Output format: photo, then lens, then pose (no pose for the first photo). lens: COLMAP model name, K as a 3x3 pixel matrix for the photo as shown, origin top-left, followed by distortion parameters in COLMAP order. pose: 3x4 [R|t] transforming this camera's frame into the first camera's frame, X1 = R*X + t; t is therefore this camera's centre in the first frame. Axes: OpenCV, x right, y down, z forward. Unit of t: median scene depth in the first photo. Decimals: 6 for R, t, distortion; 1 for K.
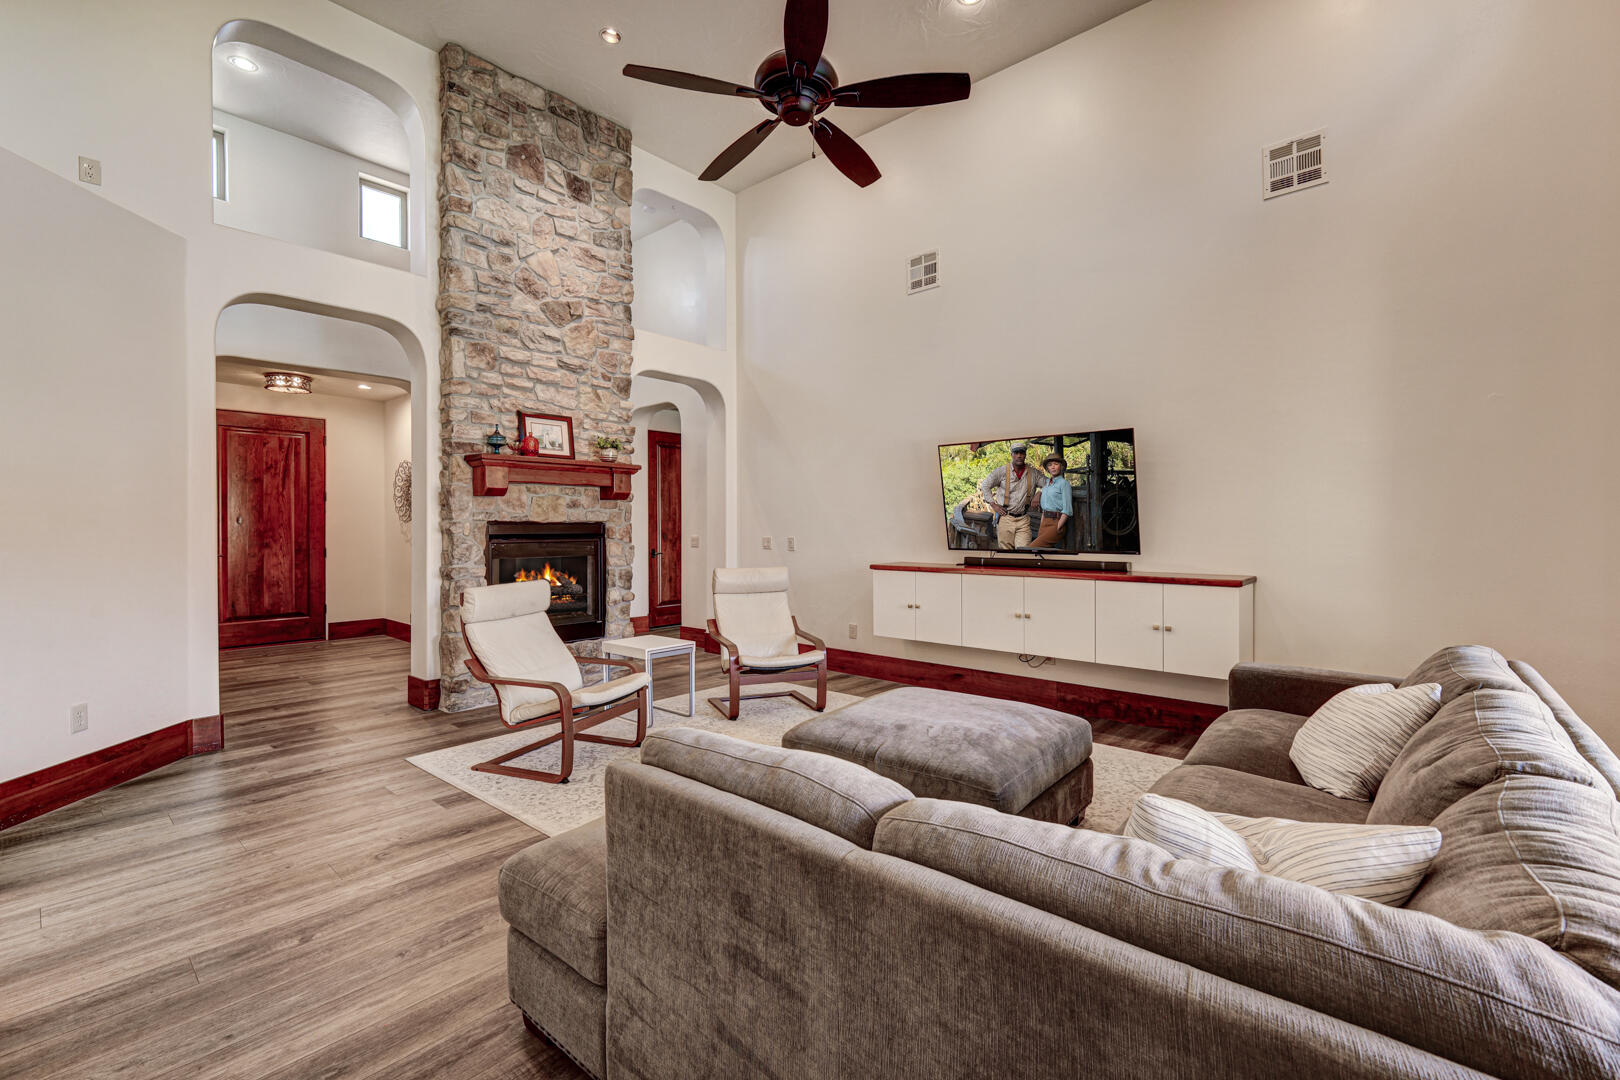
lens RADIAL K [[701.9, 0, 813.0], [0, 701.9, 533.0], [0, 0, 1]] dist [-0.000308, -0.000094]
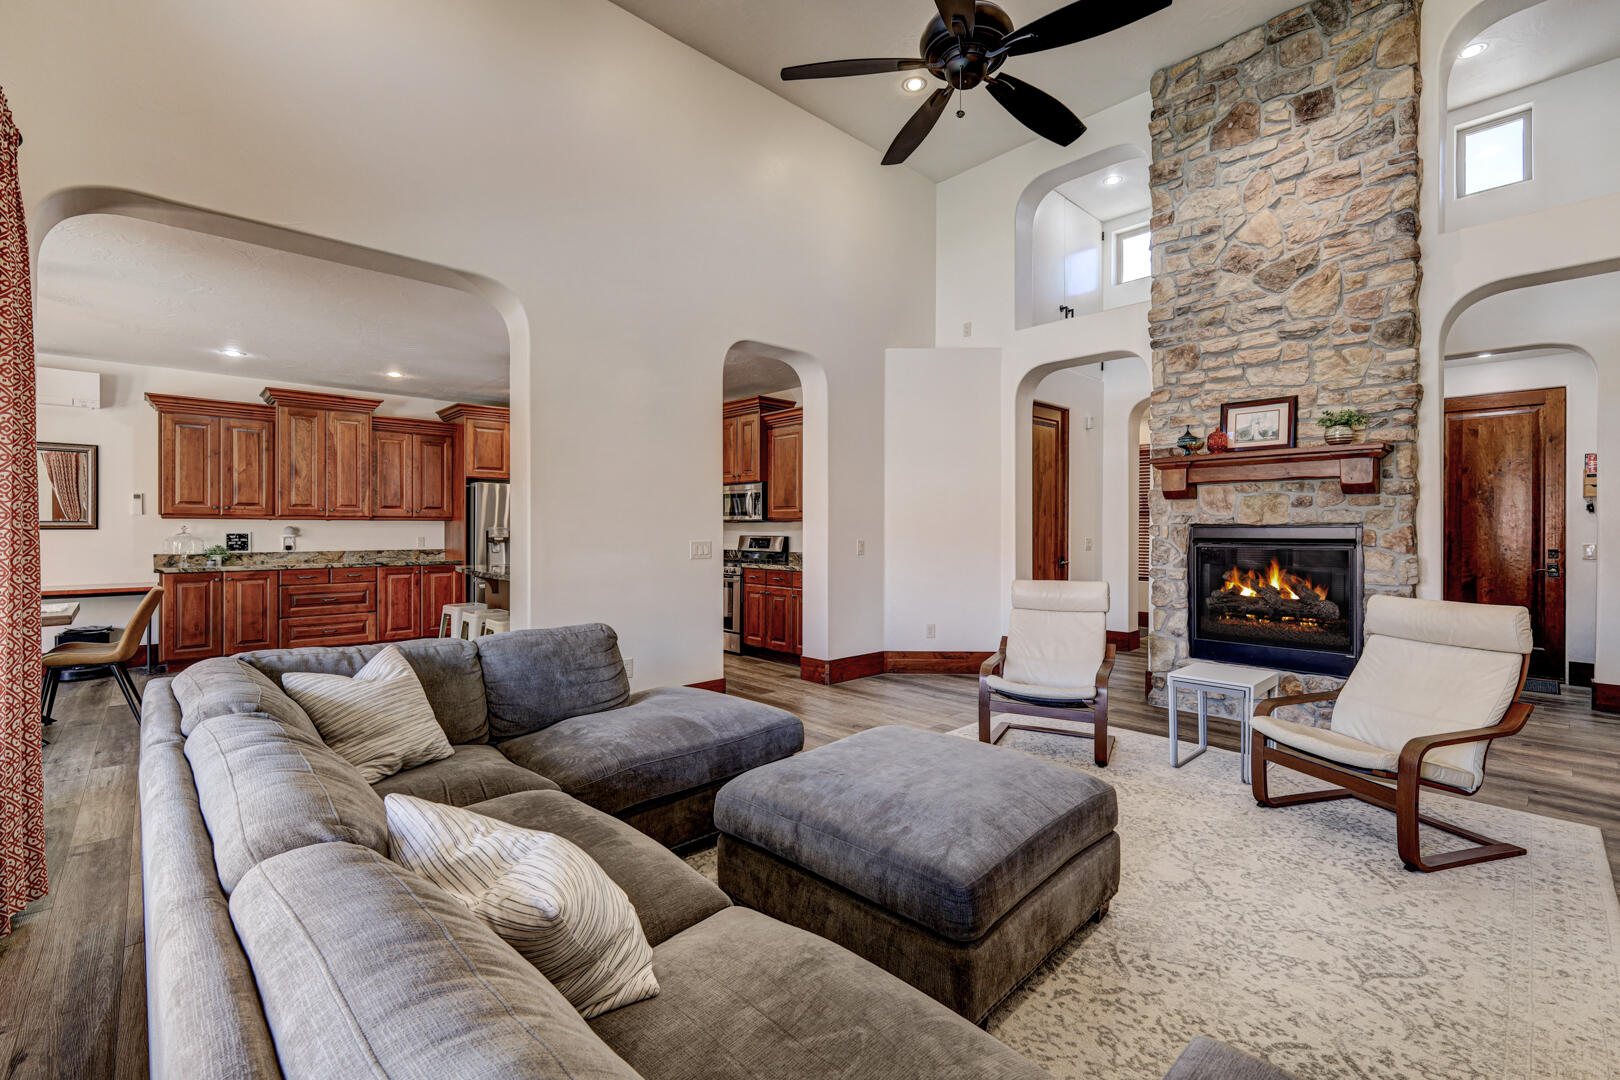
lens RADIAL K [[701.9, 0, 812.0], [0, 701.9, 535.7], [0, 0, 1]] dist [-0.000308, -0.000094]
pose [[-0.095849, 0.011101, -0.995334, 0.542055], [-0.009444, 0.999883, 0.012061, -0.007233], [0.995351, 0.010556, -0.095733, 0.539227]]
